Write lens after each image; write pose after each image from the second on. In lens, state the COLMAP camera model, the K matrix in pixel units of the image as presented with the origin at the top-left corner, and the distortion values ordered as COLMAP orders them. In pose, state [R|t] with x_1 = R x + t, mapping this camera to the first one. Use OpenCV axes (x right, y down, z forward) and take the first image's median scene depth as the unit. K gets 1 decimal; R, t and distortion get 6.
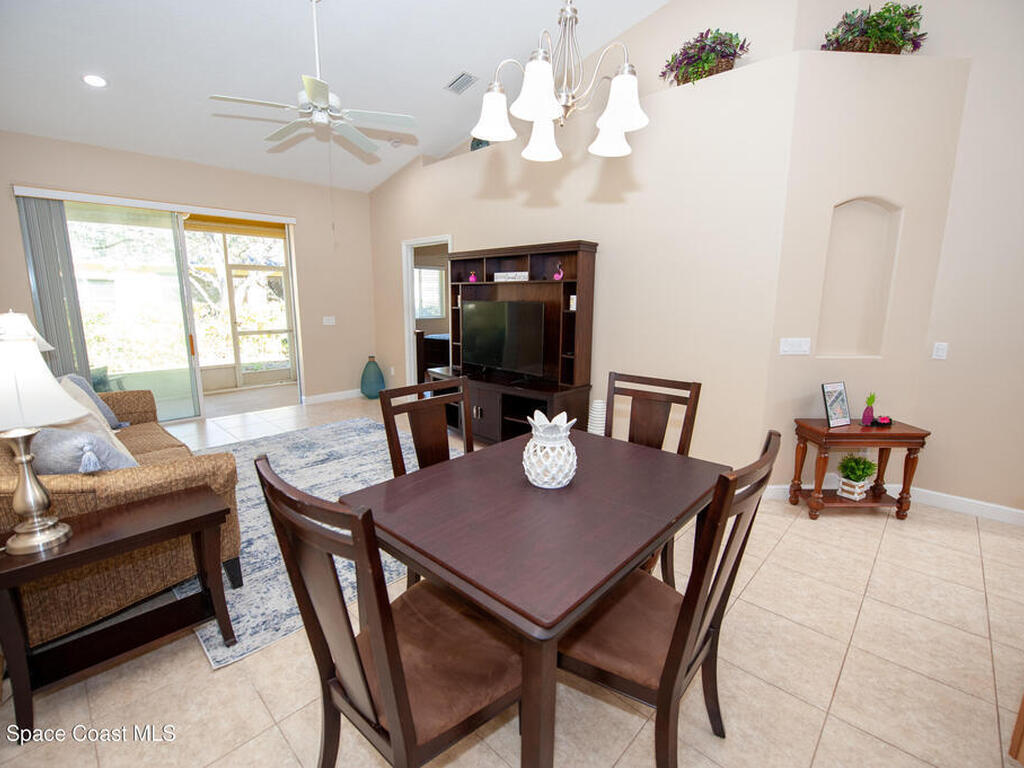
lens RADIAL K [[458.7, 0, 515.5], [0, 458.7, 386.9], [0, 0, 1]] dist [-0.013810, -0.004118]
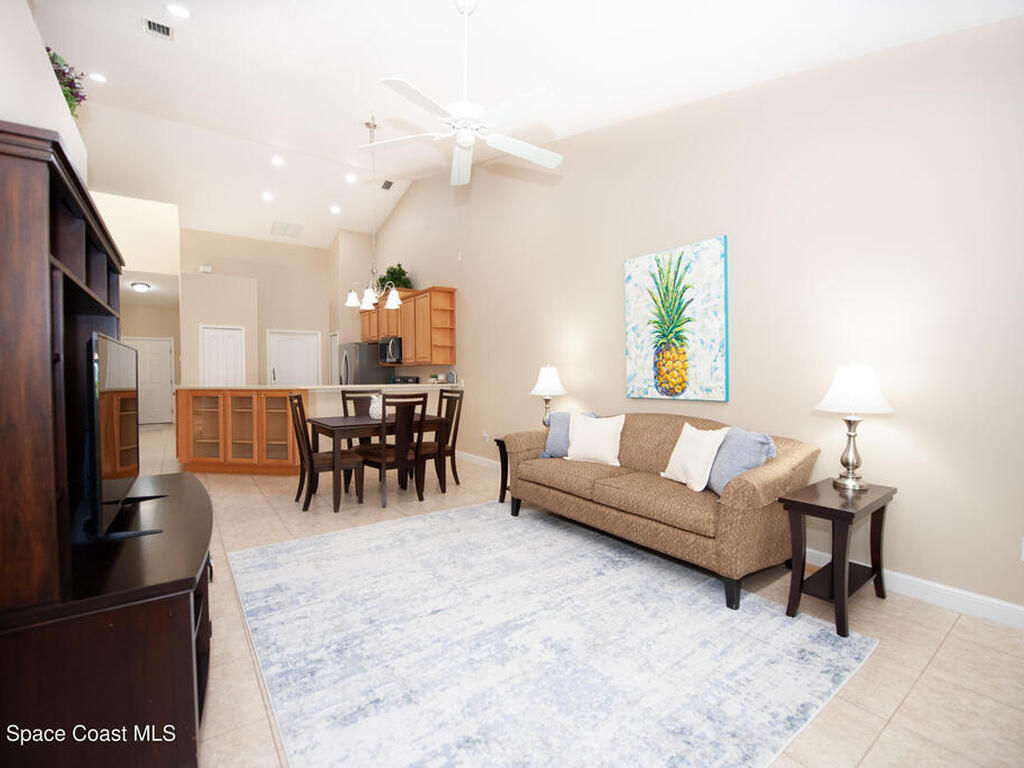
lens RADIAL K [[458.7, 0, 512.2], [0, 458.7, 386.5], [0, 0, 1]] dist [-0.013810, -0.004118]
pose [[-0.983563, -0.011798, 0.180180, -0.422213], [0.029399, 0.974084, 0.224267, -0.203810], [-0.178156, 0.225878, -0.957726, 1.187416]]
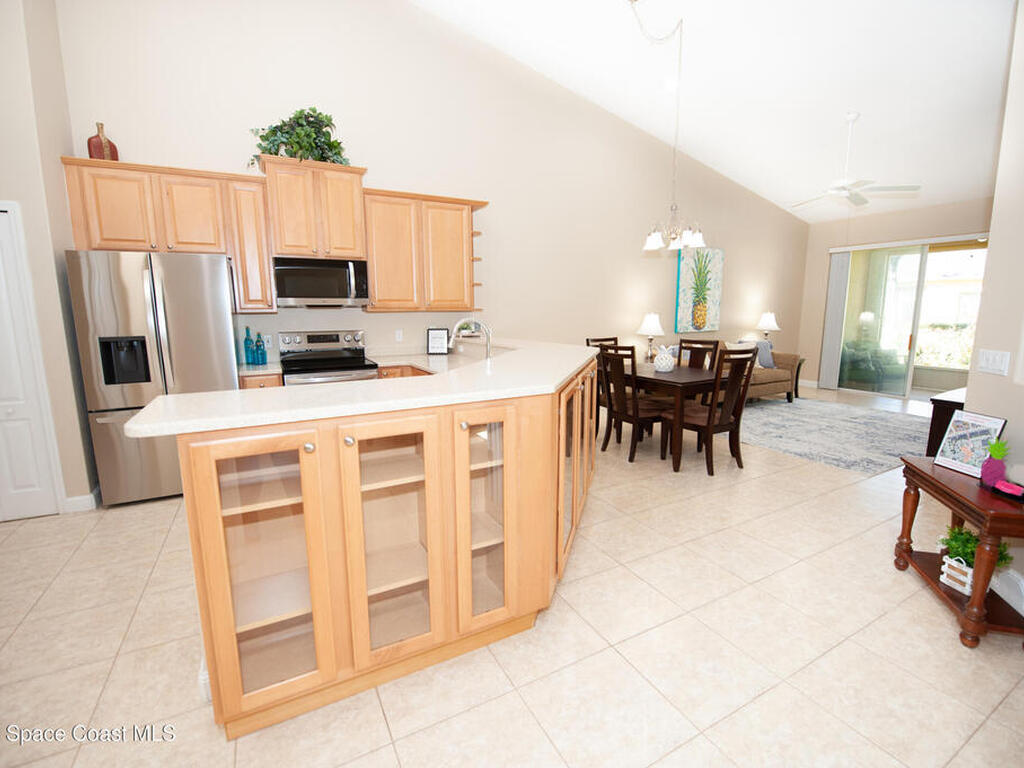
lens RADIAL K [[458.7, 0, 513.4], [0, 458.7, 387.2], [0, 0, 1]] dist [-0.013810, -0.004118]
pose [[-0.315433, 0.151620, -0.936757, 0.974625], [-0.181174, 0.959373, 0.216287, -0.041901], [0.931492, 0.237940, -0.275149, 0.311792]]
